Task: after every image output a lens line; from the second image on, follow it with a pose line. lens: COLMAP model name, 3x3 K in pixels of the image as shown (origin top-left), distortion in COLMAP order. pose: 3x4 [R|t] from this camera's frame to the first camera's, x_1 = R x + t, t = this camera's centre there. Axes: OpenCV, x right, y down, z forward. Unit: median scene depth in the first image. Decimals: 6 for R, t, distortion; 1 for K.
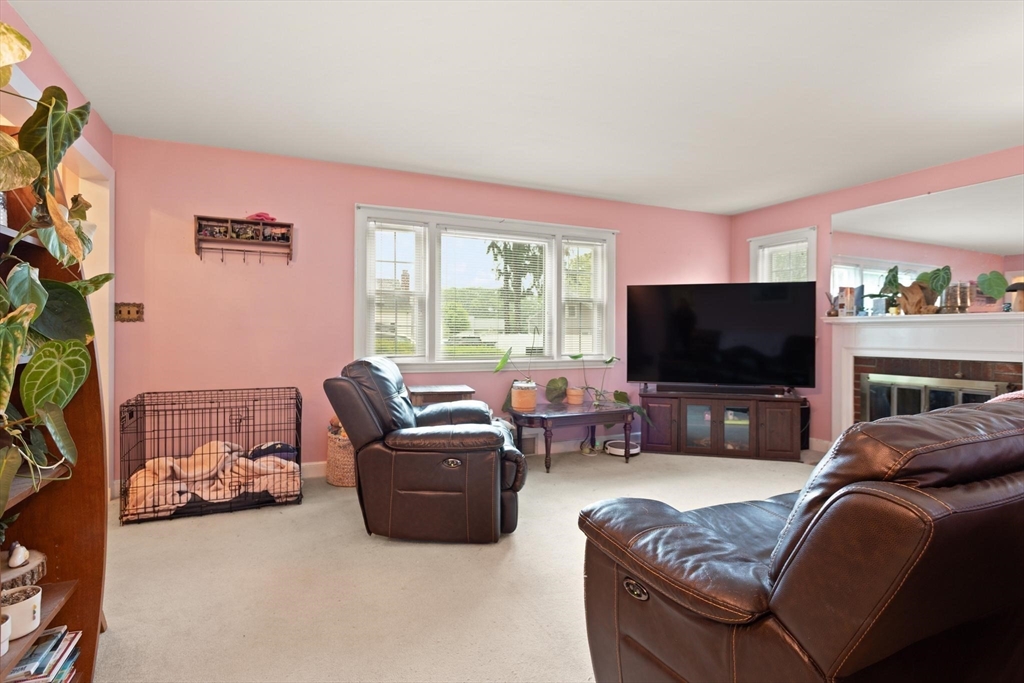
lens RADIAL K [[532.1, 0, 512.0], [0, 532.1, 341.5], [0, 0, 1]] dist [-0.002642, 0.000246]
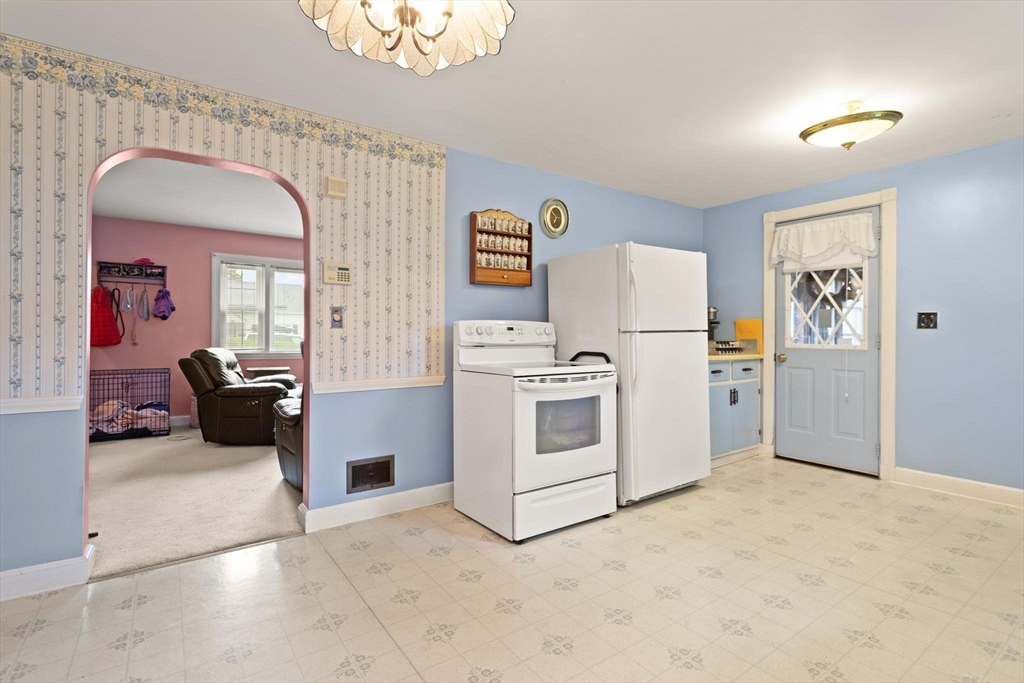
lens RADIAL K [[485.3, 0, 512.0], [0, 485.3, 341.5], [0, 0, 1]] dist [0.002821, 0.000716]
pose [[0.982990, -0.000166, 0.183659, 0.296141], [0.000617, 0.999997, -0.002396, 0.008381], [-0.183658, 0.002468, 0.982987, -0.546135]]
